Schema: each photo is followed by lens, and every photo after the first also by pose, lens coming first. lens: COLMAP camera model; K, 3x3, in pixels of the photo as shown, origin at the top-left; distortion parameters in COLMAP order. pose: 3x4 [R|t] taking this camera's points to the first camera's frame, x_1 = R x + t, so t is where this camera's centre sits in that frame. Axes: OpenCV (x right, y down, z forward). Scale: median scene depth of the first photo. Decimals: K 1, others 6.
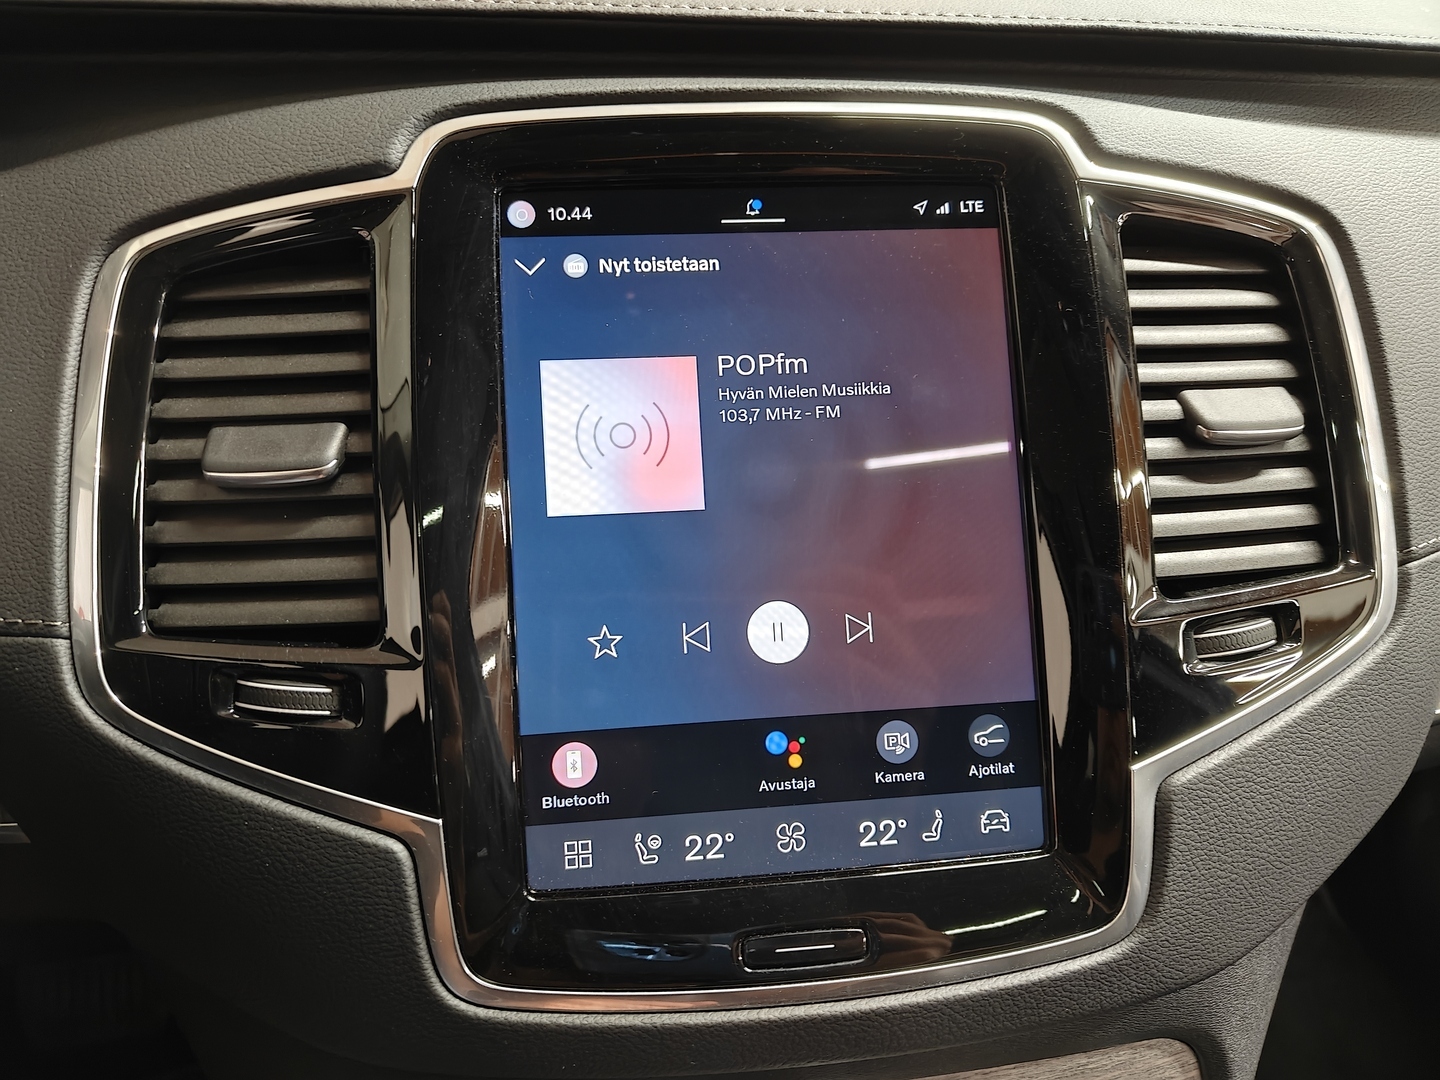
lens RADIAL K [[1000.1, 0, 725.1], [0, 1000.1, 538.6], [0, 0, 1]] dist [0.002666, -0.001770]
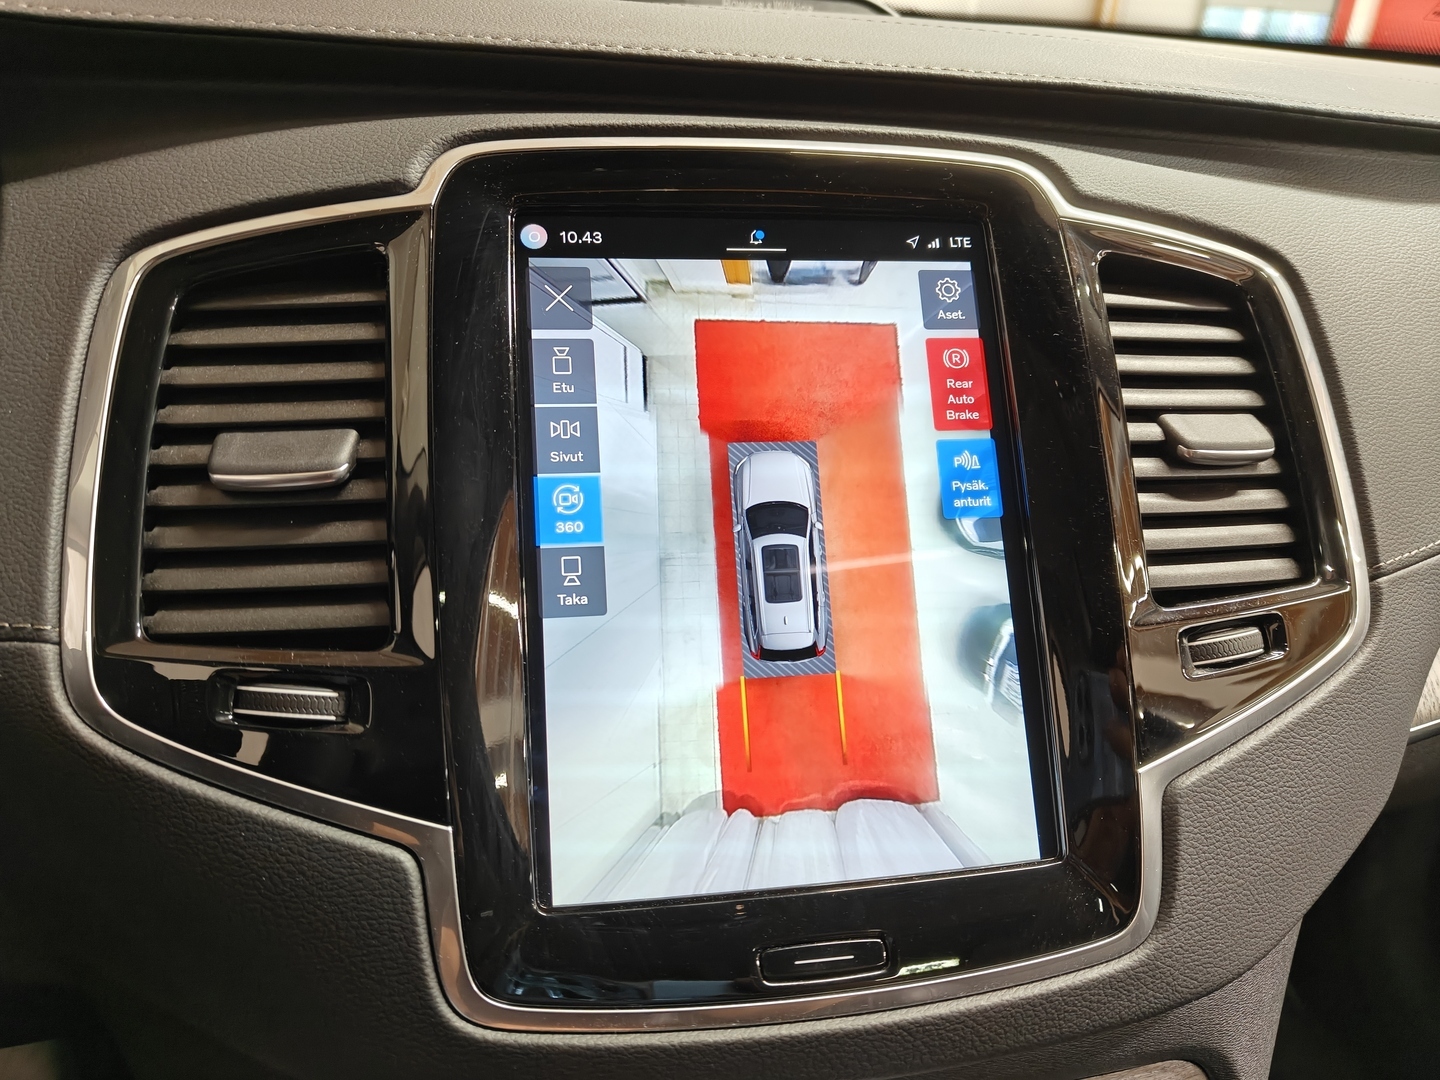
lens RADIAL K [[995.6, 0, 724.4], [0, 995.6, 545.3], [0, 0, 1]] dist [0.002921, -0.001048]
pose [[0.997941, 0.000641, 0.064133, -0.075833], [0.005998, 0.994634, -0.103282, 0.102396], [-0.063856, 0.103454, 0.992582, 0.002005]]
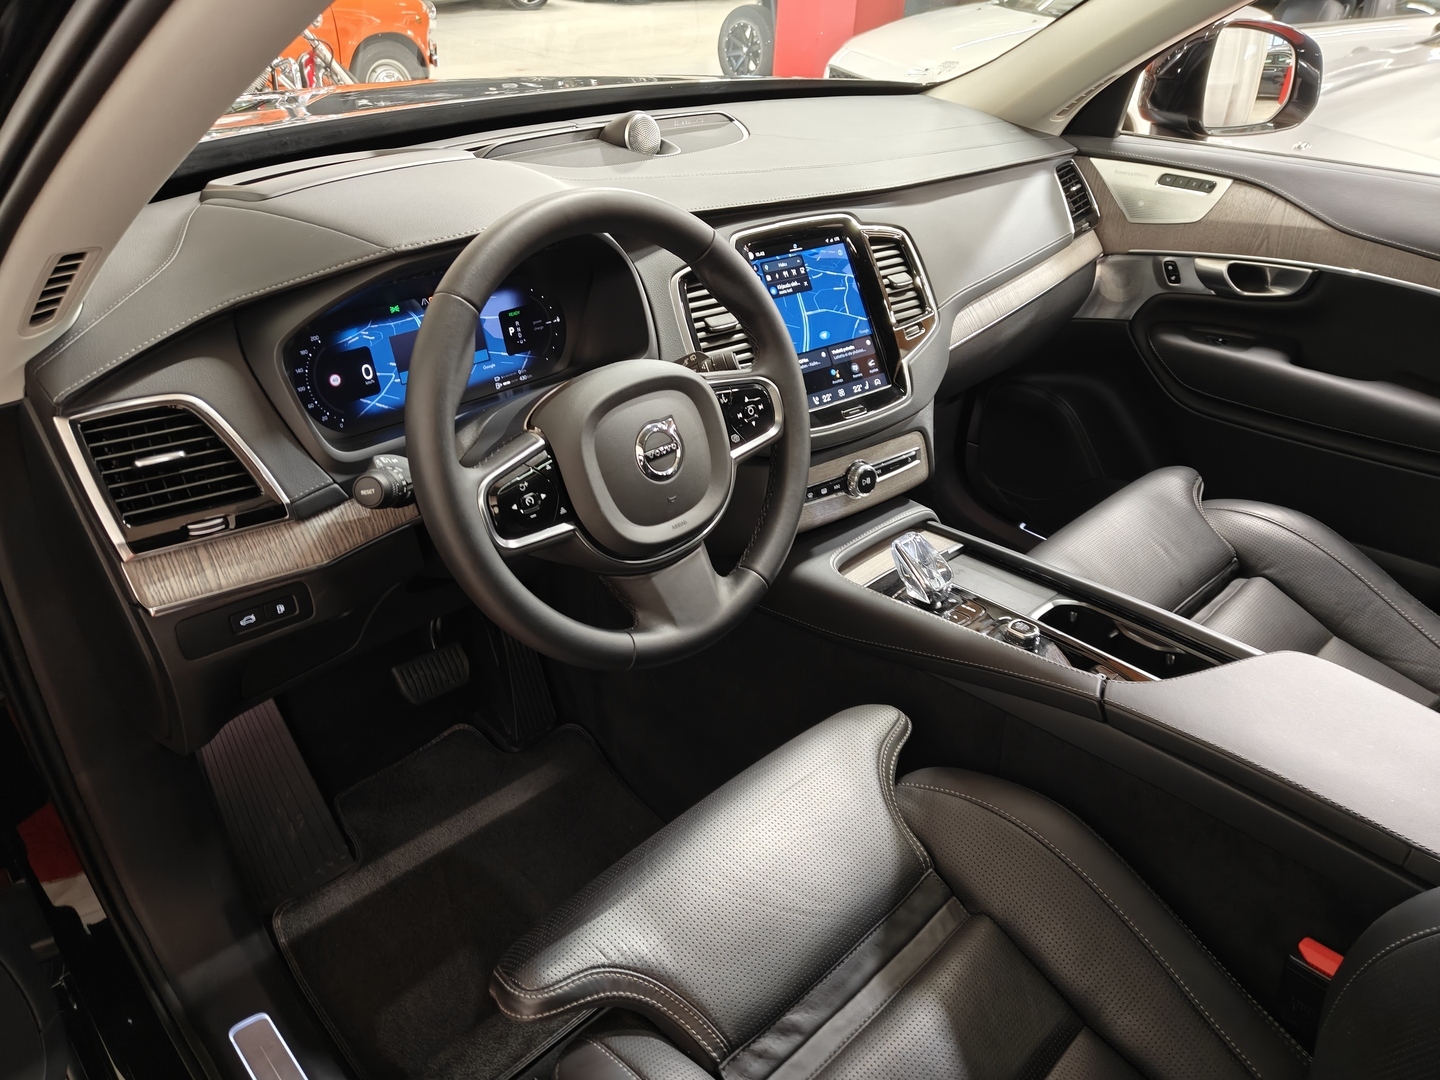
lens RADIAL K [[1016.4, 0, 717.0], [0, 1016.4, 540.6], [0, 0, 1]] dist [-0.002442, -0.003681]
pose [[0.869405, -0.250419, 0.425942, -2.408639], [0.228905, 0.968097, 0.101936, 0.346584], [-0.437879, 0.008877, 0.898990, -2.670753]]
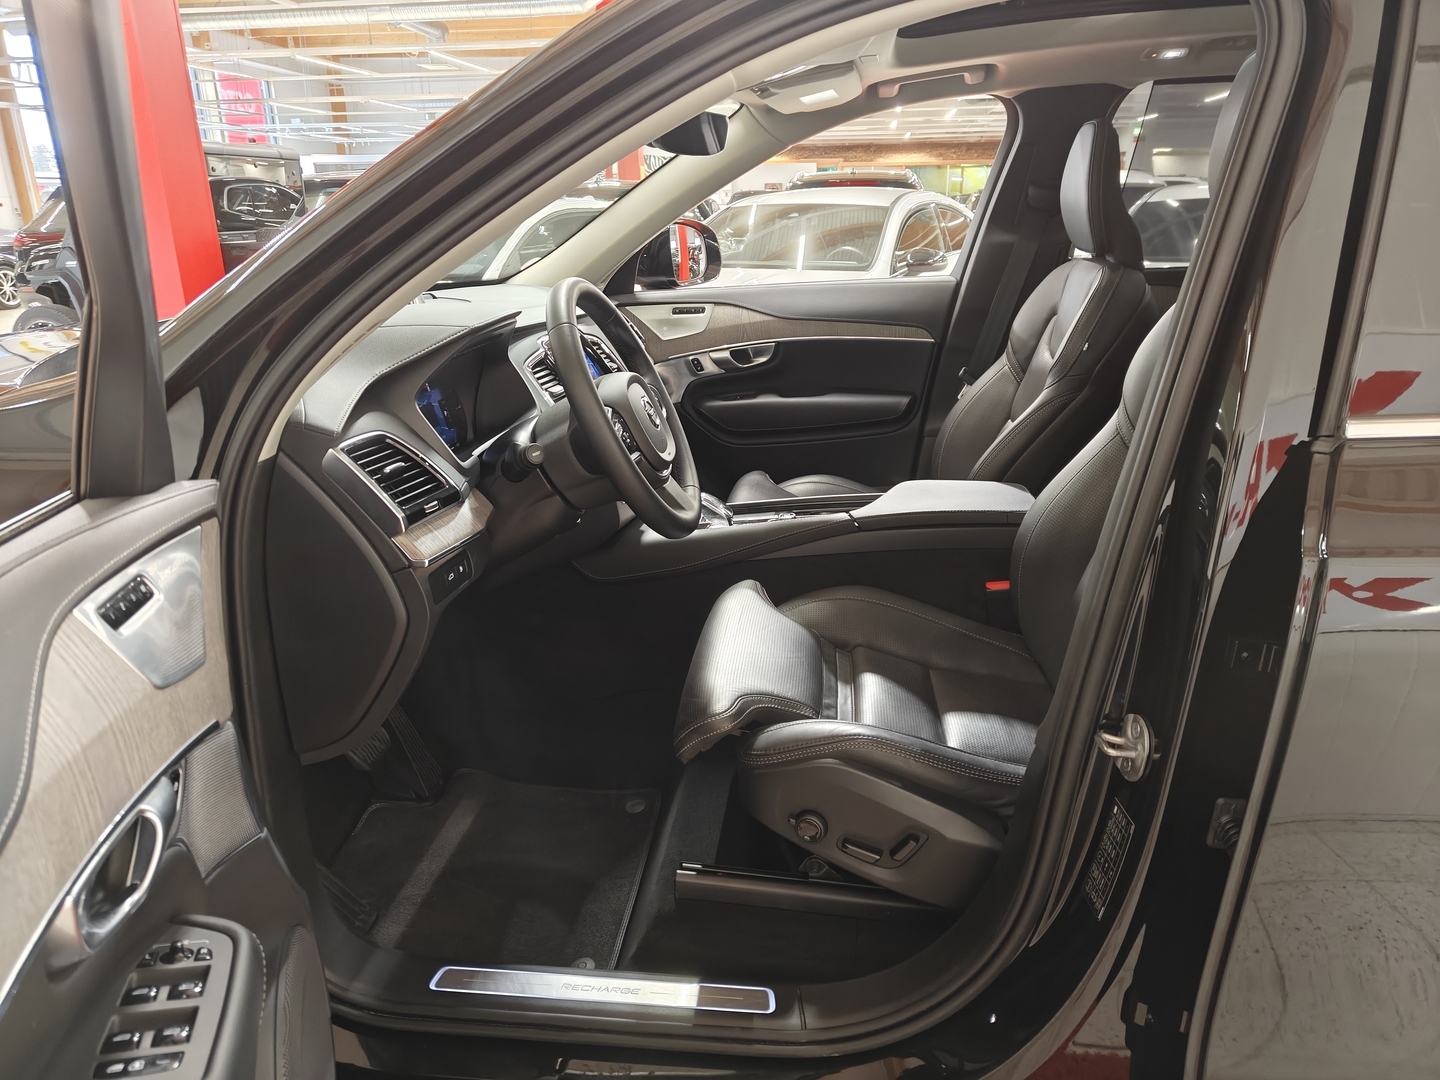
lens RADIAL K [[1000.1, 0, 725.1], [0, 1000.1, 538.6], [0, 0, 1]] dist [0.002666, -0.001770]
pose [[0.356399, -0.317313, 0.878802, -5.731957], [0.495643, 0.861524, 0.110067, 0.535386], [-0.792034, 0.396344, 0.464320, -2.345734]]
